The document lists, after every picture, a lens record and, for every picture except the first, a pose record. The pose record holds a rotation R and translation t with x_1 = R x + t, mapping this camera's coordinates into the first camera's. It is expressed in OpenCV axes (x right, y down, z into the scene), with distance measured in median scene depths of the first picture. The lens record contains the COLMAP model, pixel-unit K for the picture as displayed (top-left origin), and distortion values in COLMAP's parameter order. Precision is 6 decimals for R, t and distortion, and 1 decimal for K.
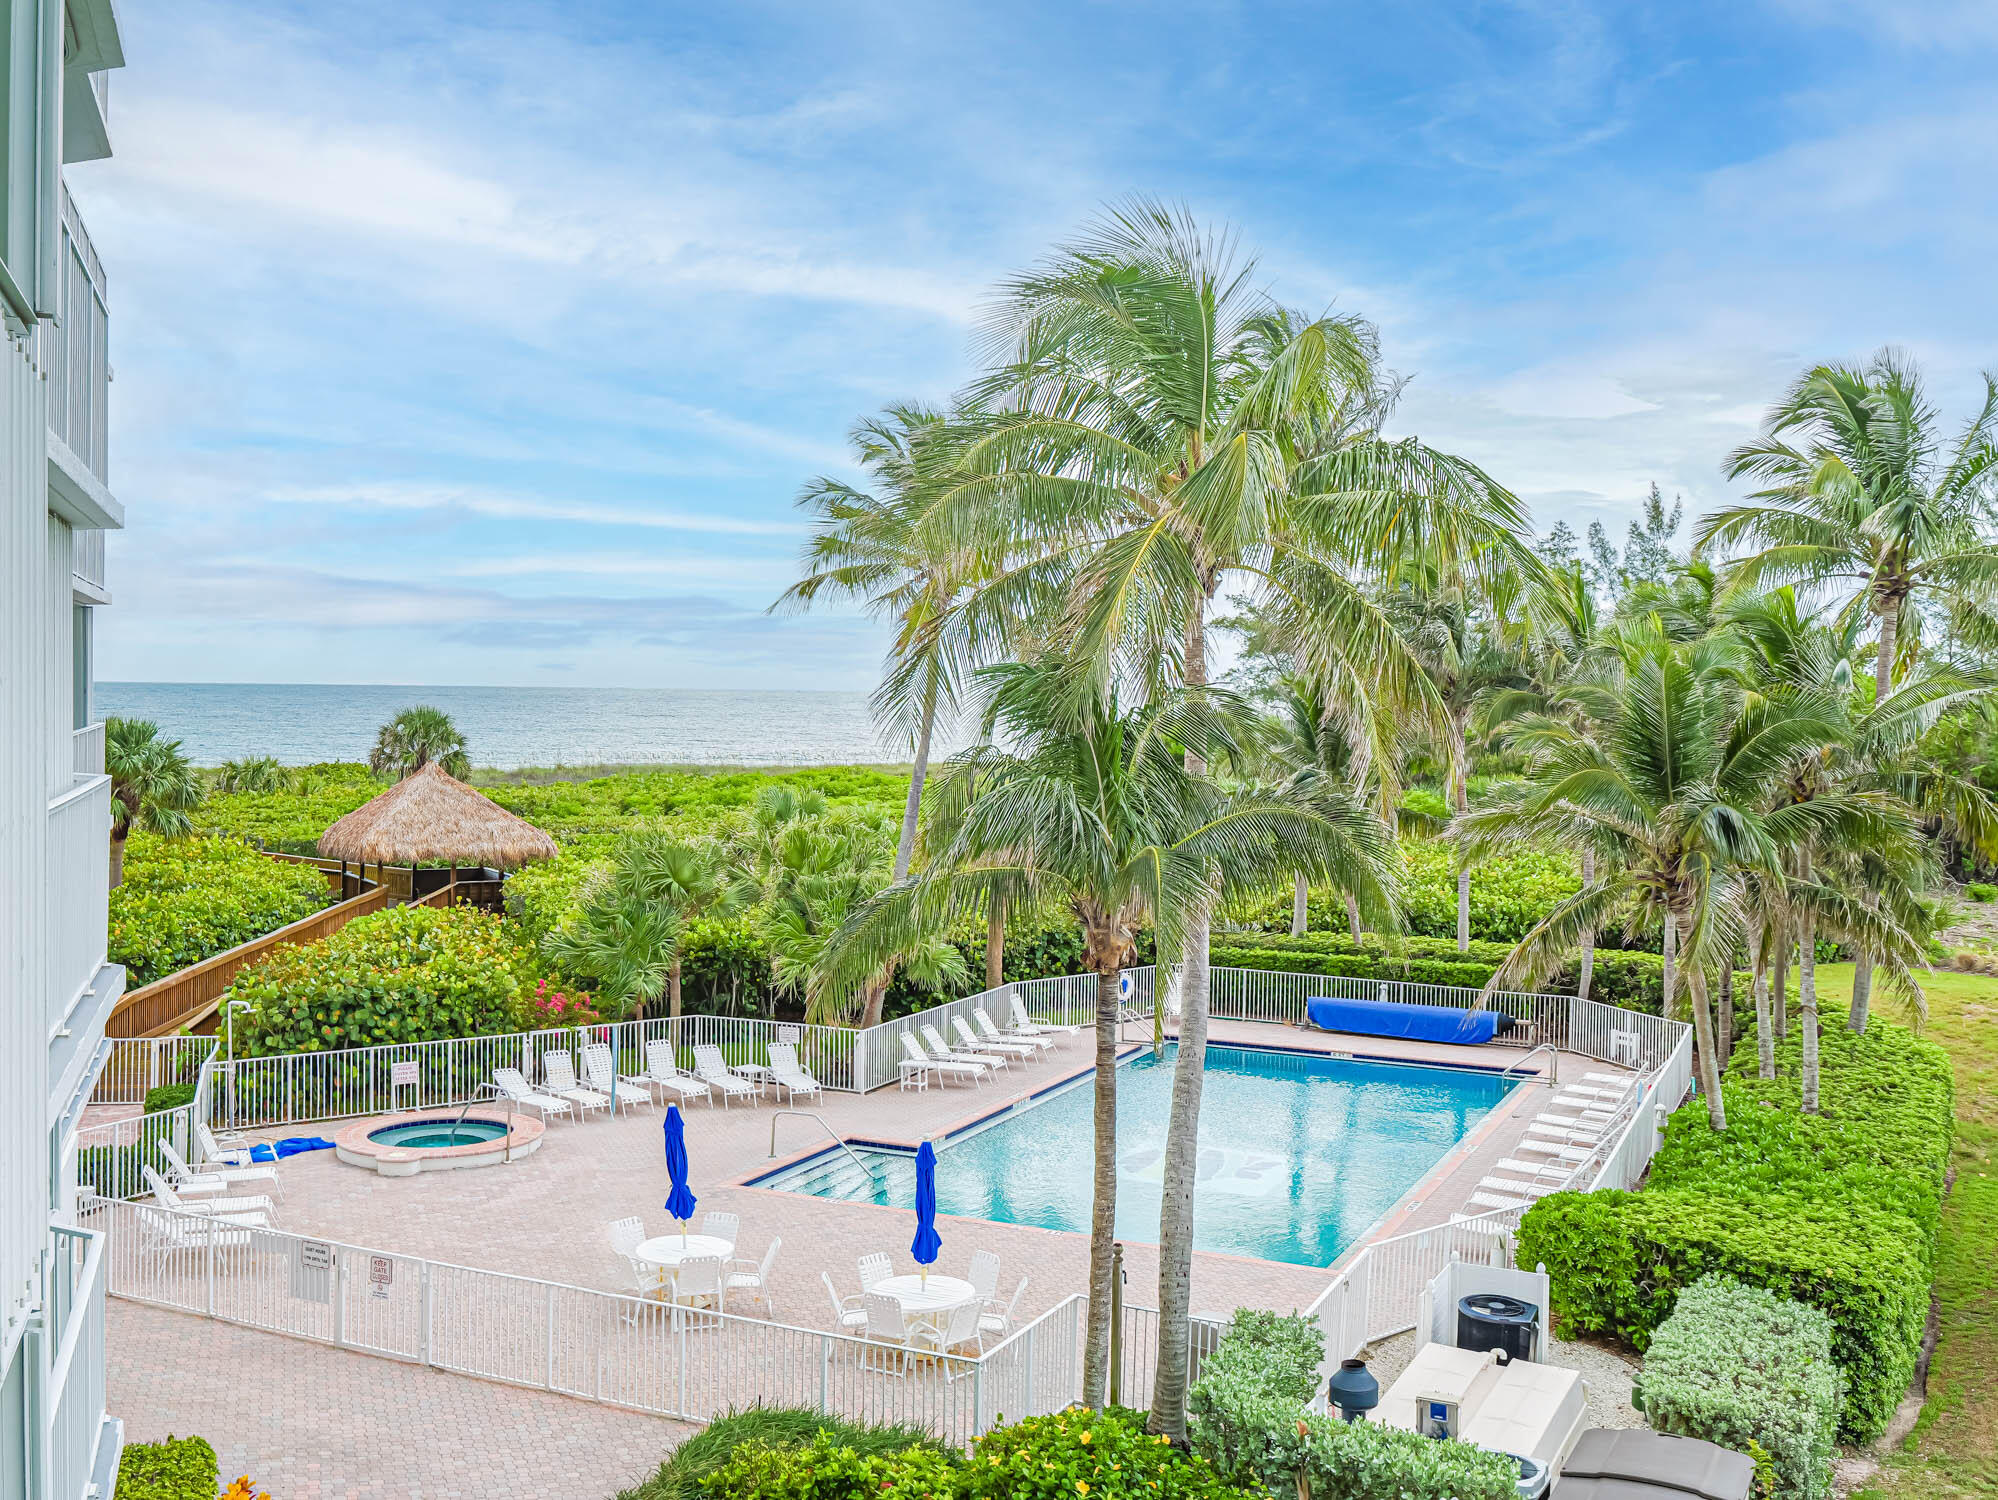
lens RADIAL K [[1996.8, 0, 969.4], [0, 1996.8, 722.7], [0, 0, 1]] dist [0.043441, 0.000000]
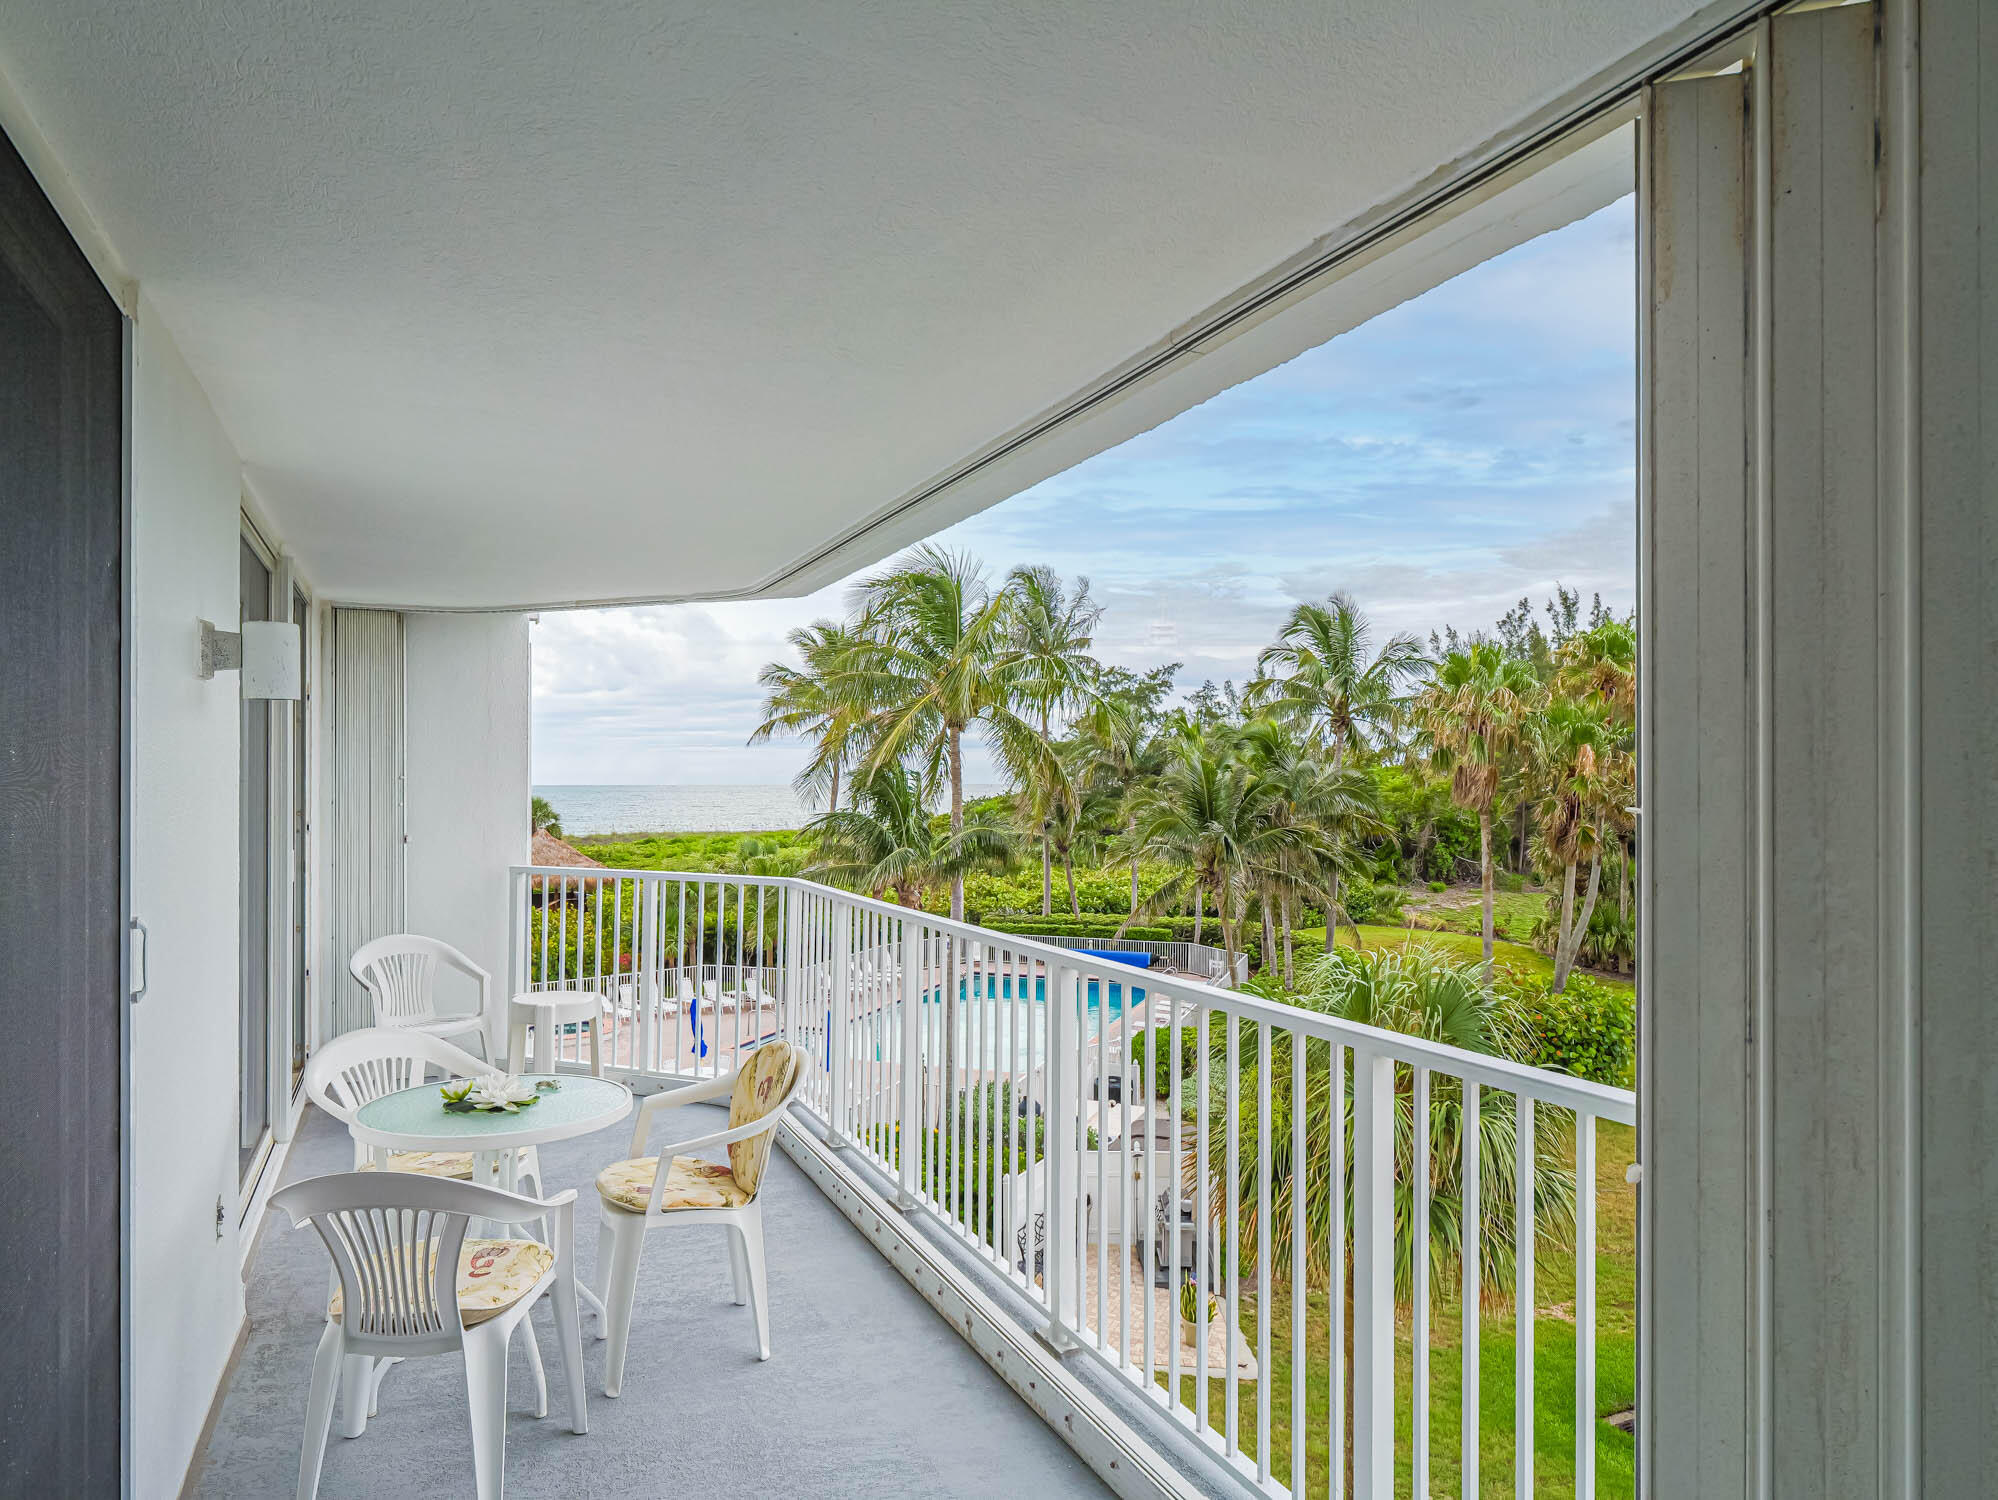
lens RADIAL K [[1236.9, 0, 987.9], [0, 1236.9, 760.6], [0, 0, 1]] dist [0.043308, -0.000529]
pose [[0.995573, -0.012855, 0.093108, 0.016083], [0.015972, 0.999334, -0.032809, 0.004586], [-0.092624, 0.034151, 0.995115, -0.147801]]
